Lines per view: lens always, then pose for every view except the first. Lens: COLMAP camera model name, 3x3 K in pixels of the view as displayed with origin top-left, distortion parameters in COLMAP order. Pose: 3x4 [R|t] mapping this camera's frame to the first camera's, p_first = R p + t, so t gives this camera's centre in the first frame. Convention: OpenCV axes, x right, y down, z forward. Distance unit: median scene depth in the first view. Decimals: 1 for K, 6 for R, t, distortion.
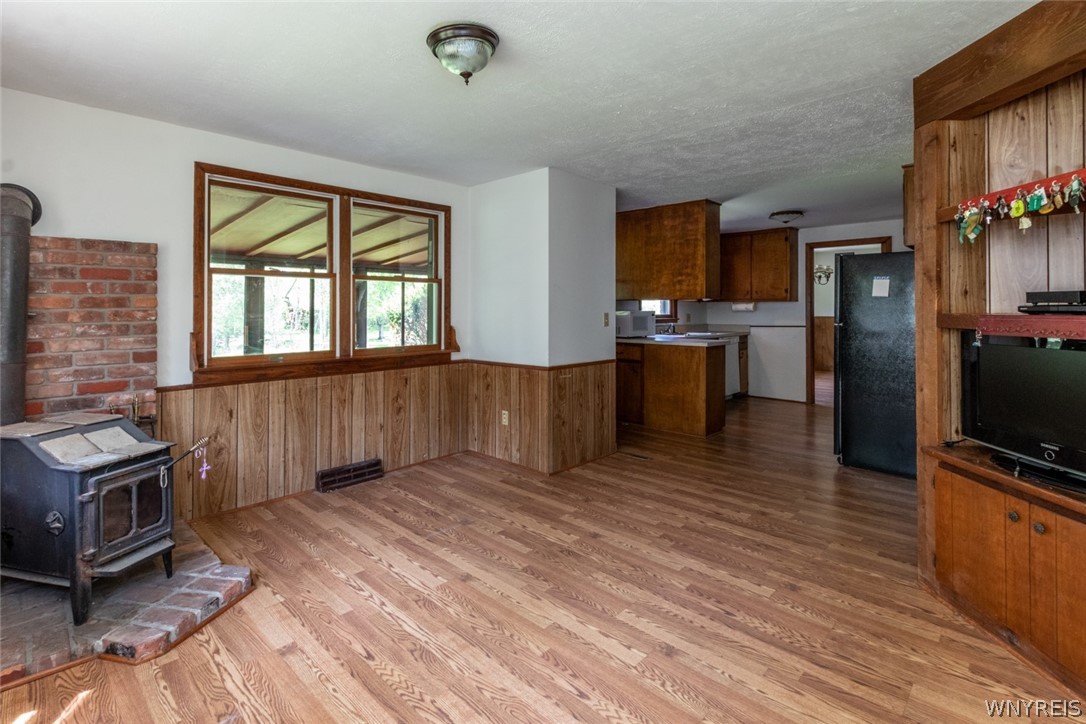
lens RADIAL K [[521.5, 0, 536.8], [0, 521.5, 300.8], [0, 0, 1]] dist [-0.000180, -0.000241]
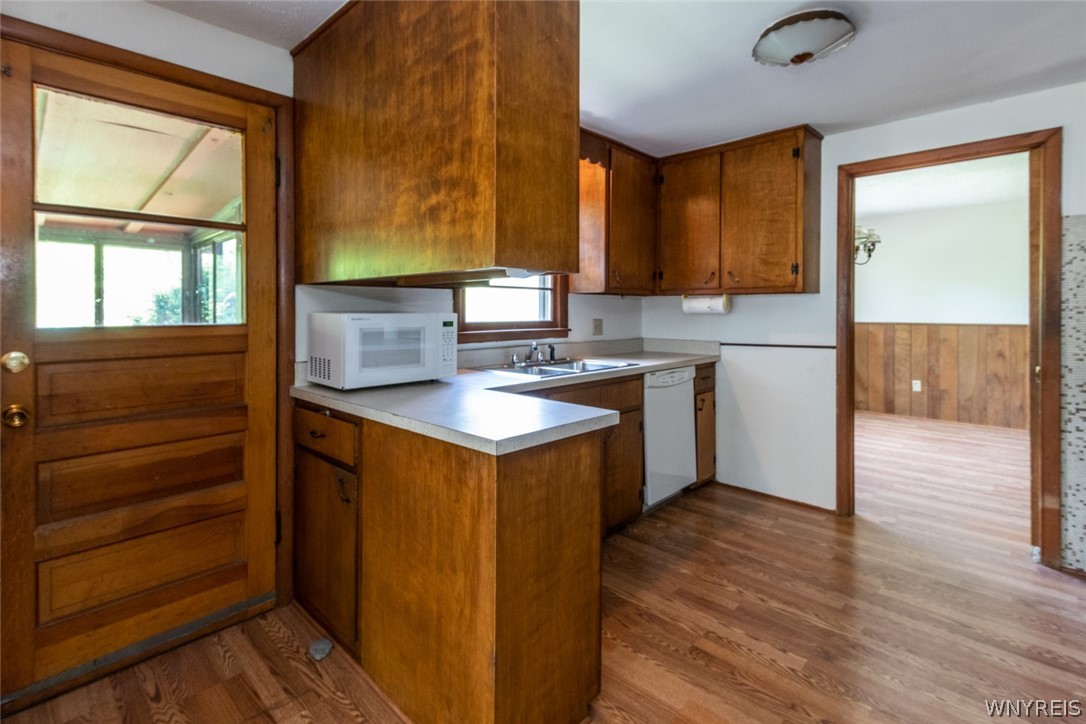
lens RADIAL K [[521.6, 0, 537.6], [0, 521.6, 310.5], [0, 0, 1]] dist [-0.001449, -0.000804]
pose [[0.999993, 0.000626, 0.003572, 0.250712], [-0.000681, 0.999879, 0.015522, 0.009735], [-0.003562, -0.015525, 0.999873, 0.541498]]
